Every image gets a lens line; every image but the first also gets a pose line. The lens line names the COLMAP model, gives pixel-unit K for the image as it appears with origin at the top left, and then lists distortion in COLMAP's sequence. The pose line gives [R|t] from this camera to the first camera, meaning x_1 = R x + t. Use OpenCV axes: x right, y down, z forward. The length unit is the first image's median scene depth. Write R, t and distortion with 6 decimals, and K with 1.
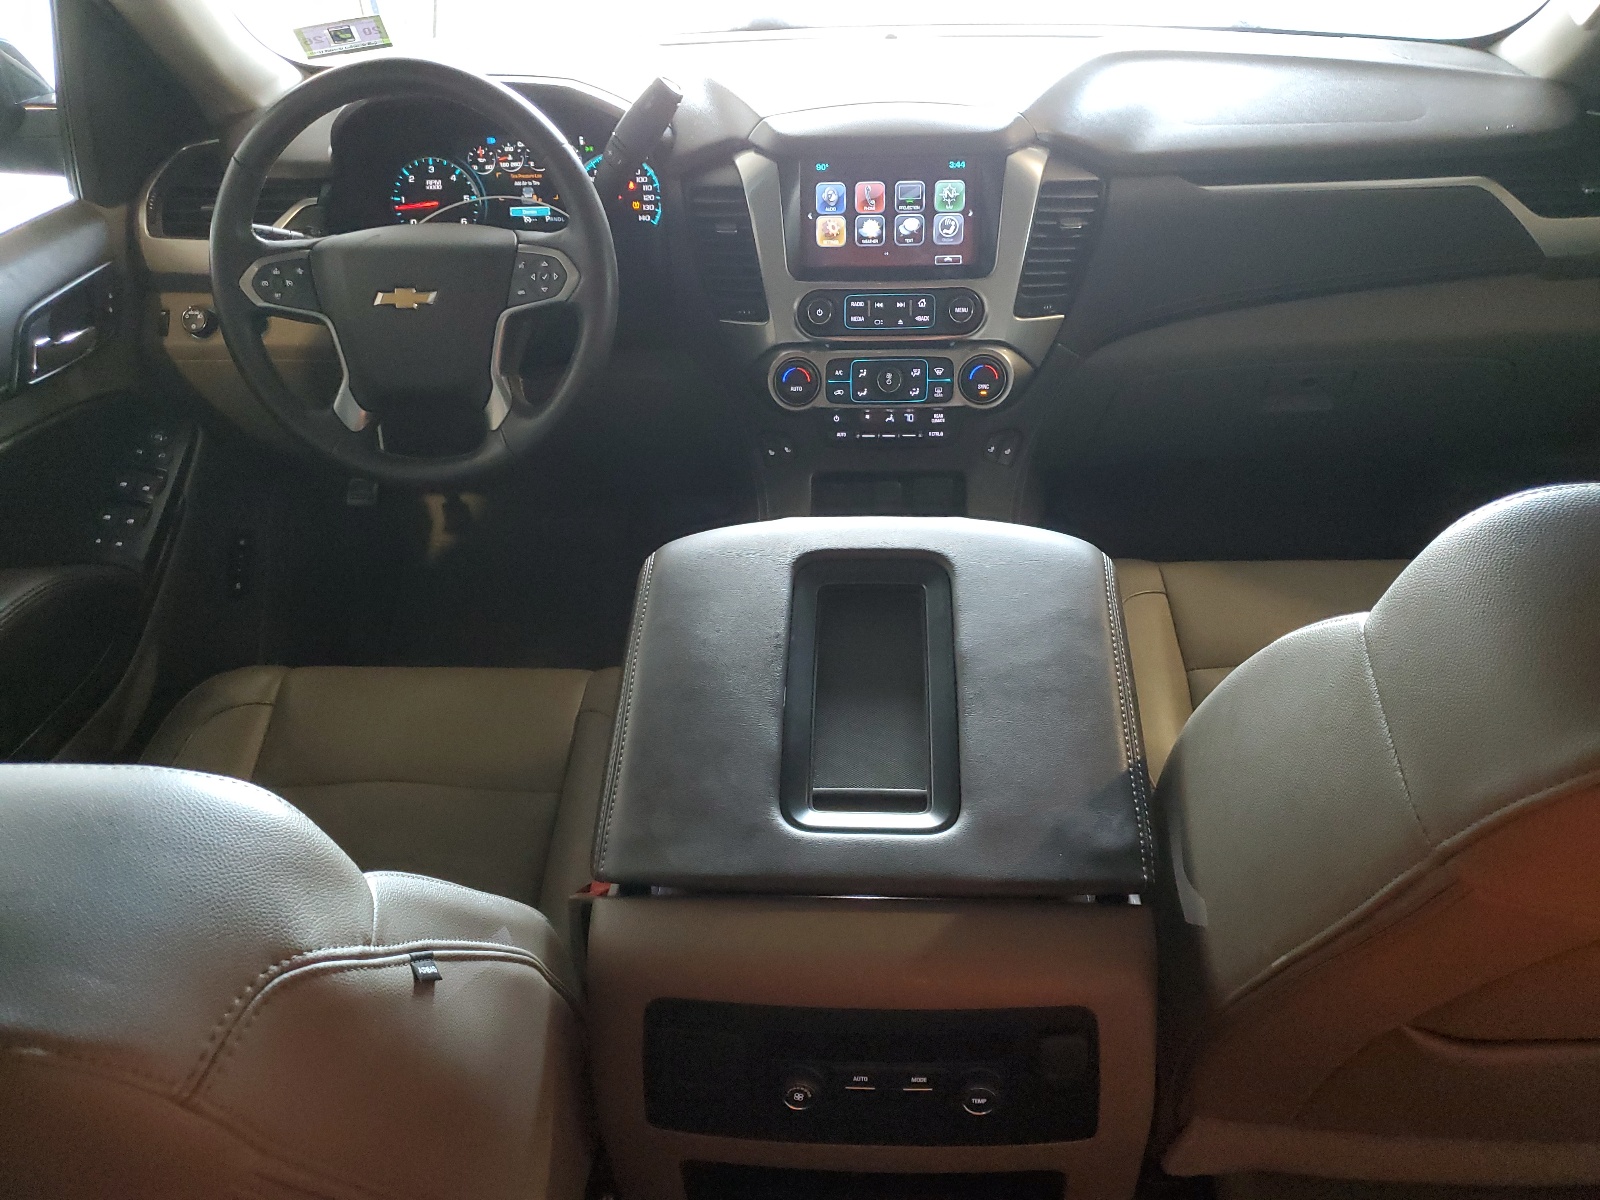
lens RADIAL K [[1218.1, 0, 799.3], [0, 1218.1, 598.6], [0, 0, 1]] dist [-0.003473, -0.002146]
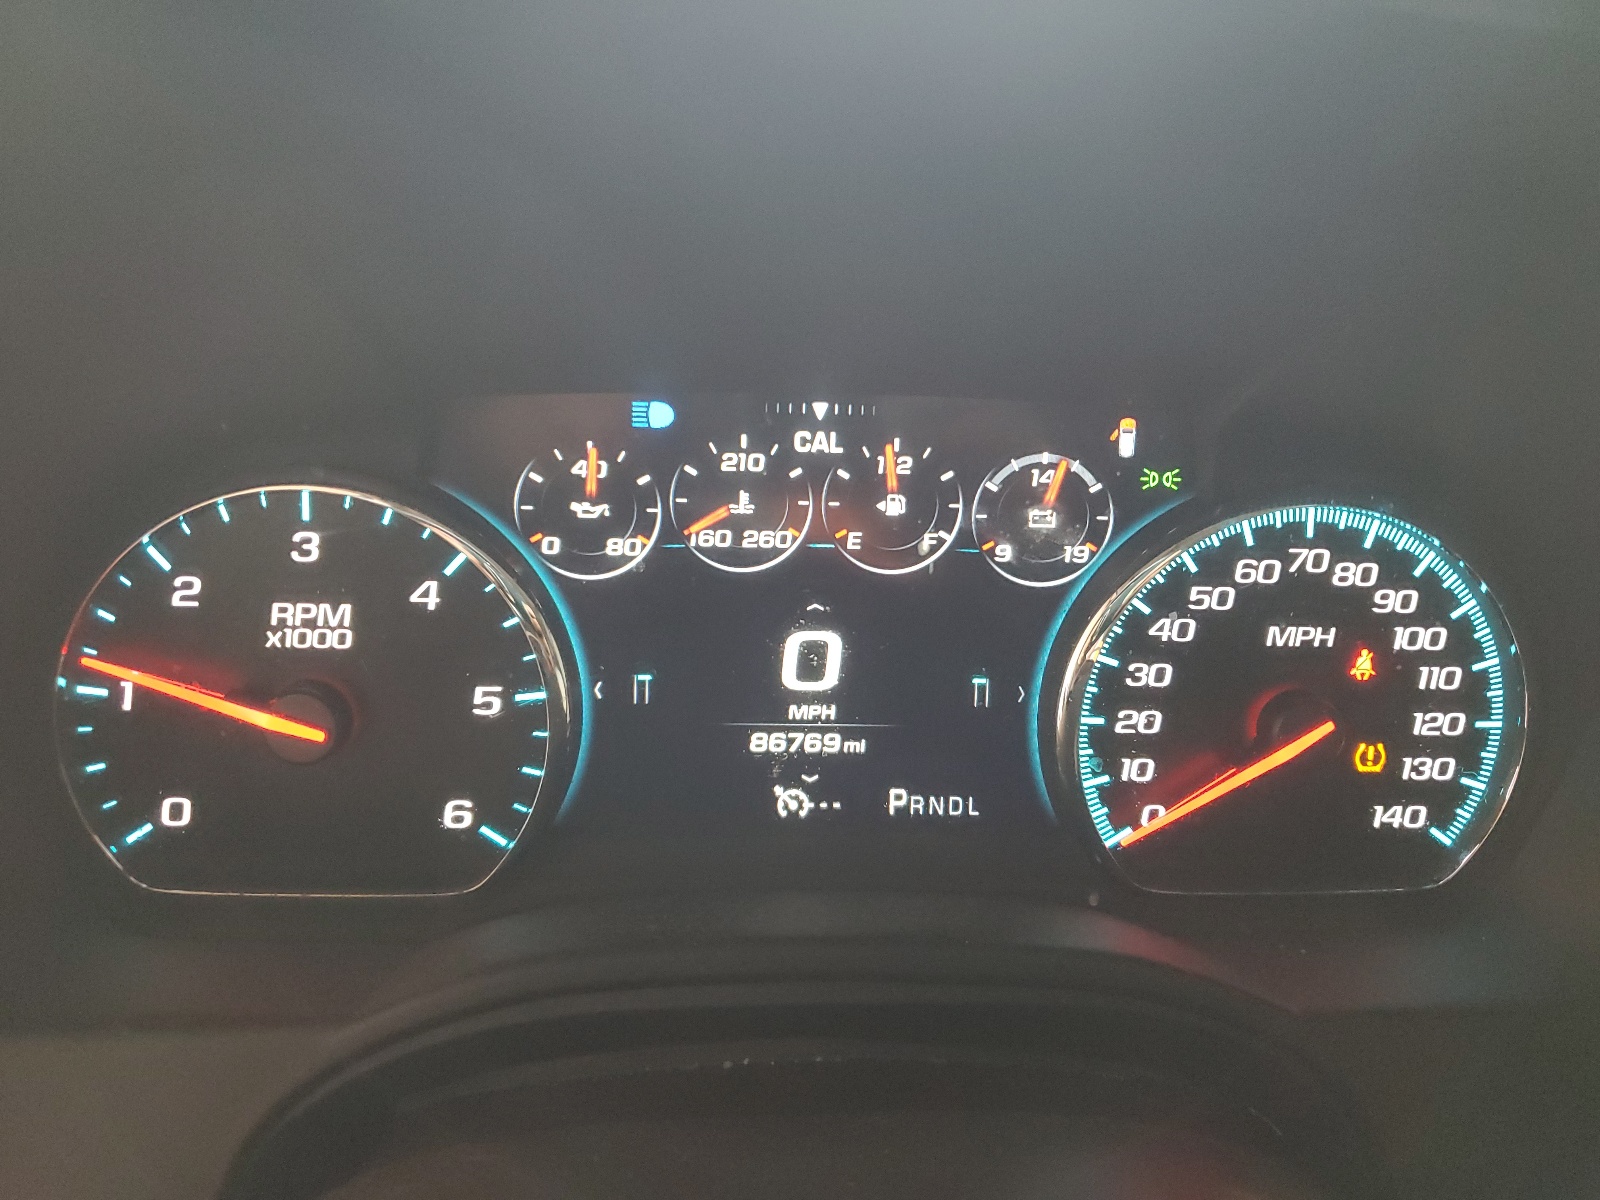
lens RADIAL K [[1218.1, 0, 799.7], [0, 1218.1, 602.5], [0, 0, 1]] dist [-0.003473, -0.002146]
pose [[0.987477, 0.026497, 0.155520, -0.257793], [0.009585, 0.973897, -0.226787, -0.302814], [-0.157470, 0.225438, 0.961447, 0.815529]]
